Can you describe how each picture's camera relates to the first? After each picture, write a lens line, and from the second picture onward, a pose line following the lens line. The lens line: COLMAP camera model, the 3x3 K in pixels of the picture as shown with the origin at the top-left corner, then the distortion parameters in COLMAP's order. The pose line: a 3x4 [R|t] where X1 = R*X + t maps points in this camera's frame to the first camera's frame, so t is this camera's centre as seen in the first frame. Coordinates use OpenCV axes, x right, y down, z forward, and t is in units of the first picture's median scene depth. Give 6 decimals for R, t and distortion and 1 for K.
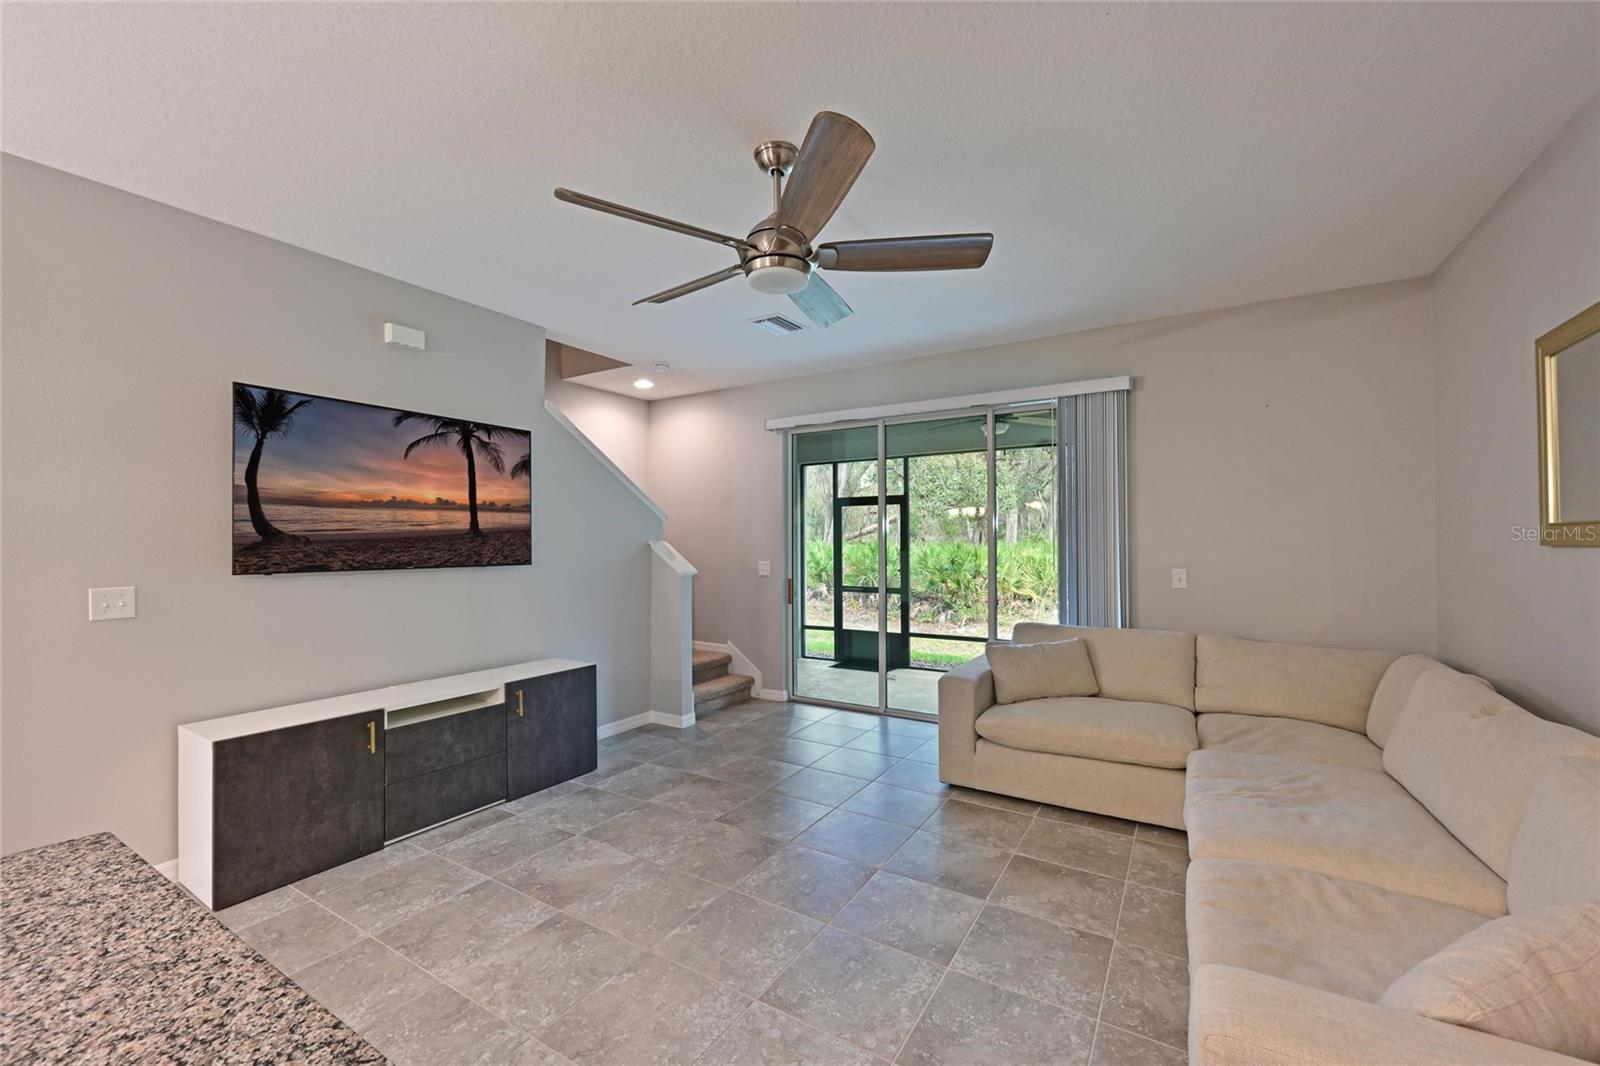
lens RADIAL K [[640.9, 0, 800.0], [0, 640.9, 533.0], [0, 0, 1]] dist [0.001607, 0.000102]
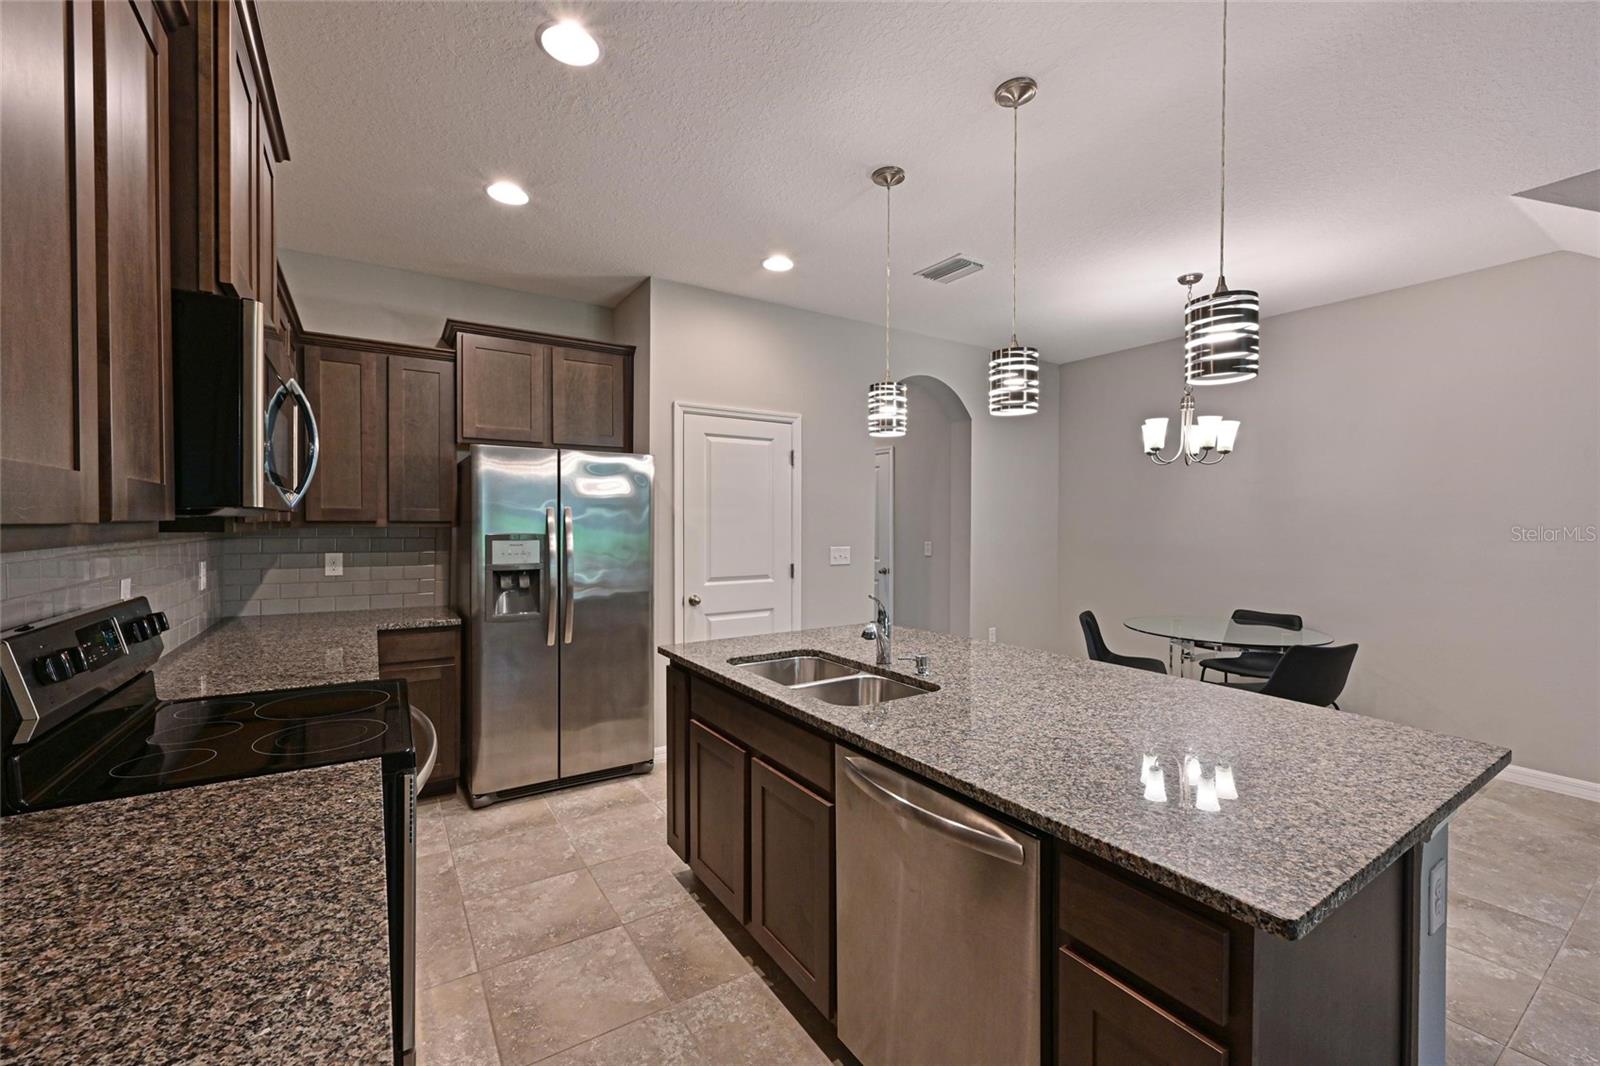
lens RADIAL K [[650.6, 0, 800.0], [0, 650.6, 533.0], [0, 0, 1]] dist [-0.001652, -0.000077]
pose [[-0.426381, 0.018597, -0.904353, 0.226962], [0.010777, 0.999822, 0.015478, 0.000929], [0.904480, -0.003147, -0.426505, 0.095149]]
